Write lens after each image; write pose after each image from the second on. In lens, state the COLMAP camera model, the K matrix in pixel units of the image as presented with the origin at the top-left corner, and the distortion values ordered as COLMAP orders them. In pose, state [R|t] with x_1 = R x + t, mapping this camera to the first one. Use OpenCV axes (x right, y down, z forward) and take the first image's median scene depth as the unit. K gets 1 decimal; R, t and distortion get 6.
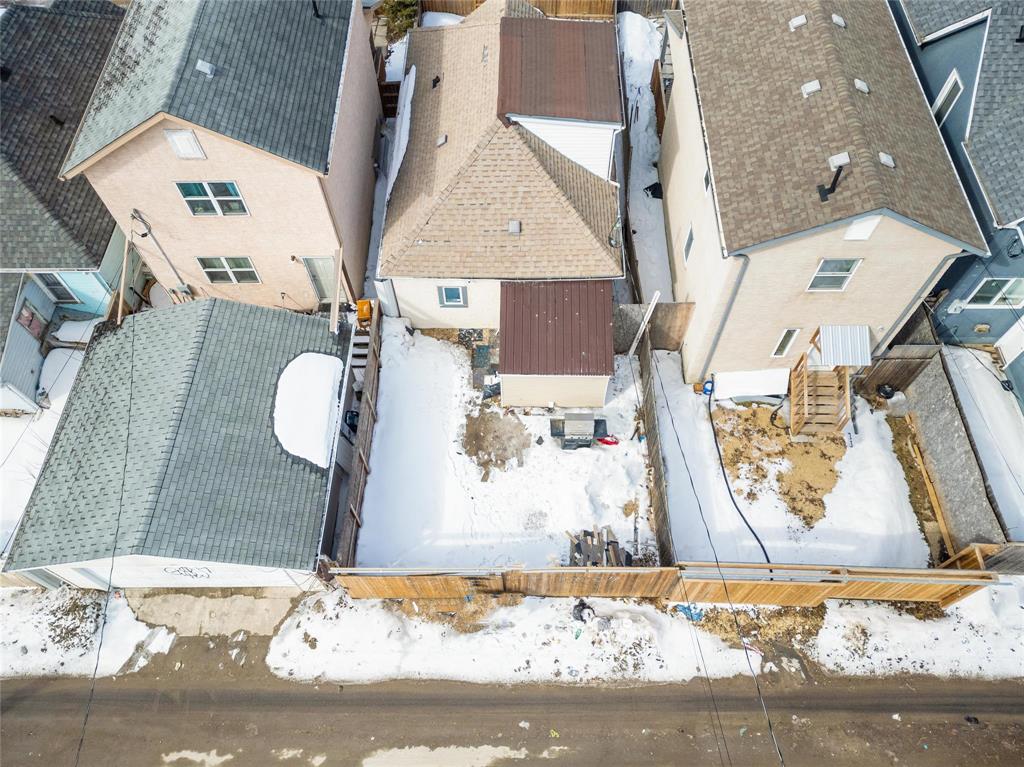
lens RADIAL K [[722.5, 0, 512.0], [0, 722.5, 383.5], [0, 0, 1]] dist [0.051385, -0.000597]
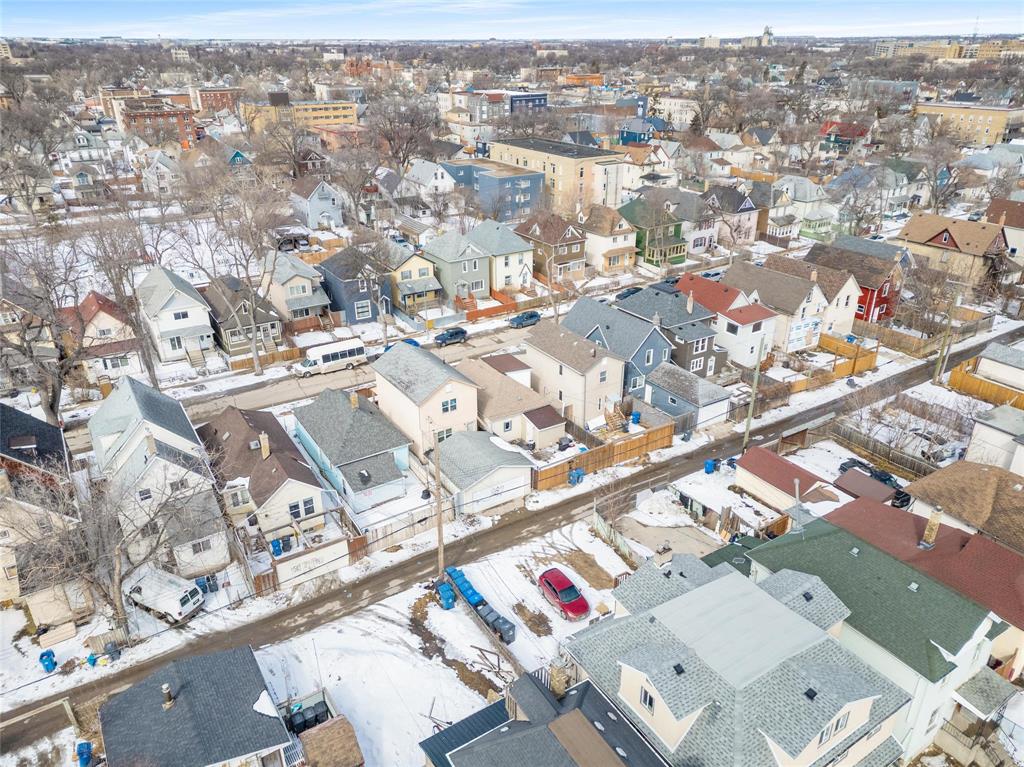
lens RADIAL K [[722.5, 0, 512.0], [0, 722.5, 383.5], [0, 0, 1]] dist [0.051385, -0.000597]
pose [[0.840533, -0.227715, 0.491580, -1.829878], [0.464033, 0.770905, -0.436324, 1.300403], [-0.279604, 0.594854, 0.753638, -1.723805]]
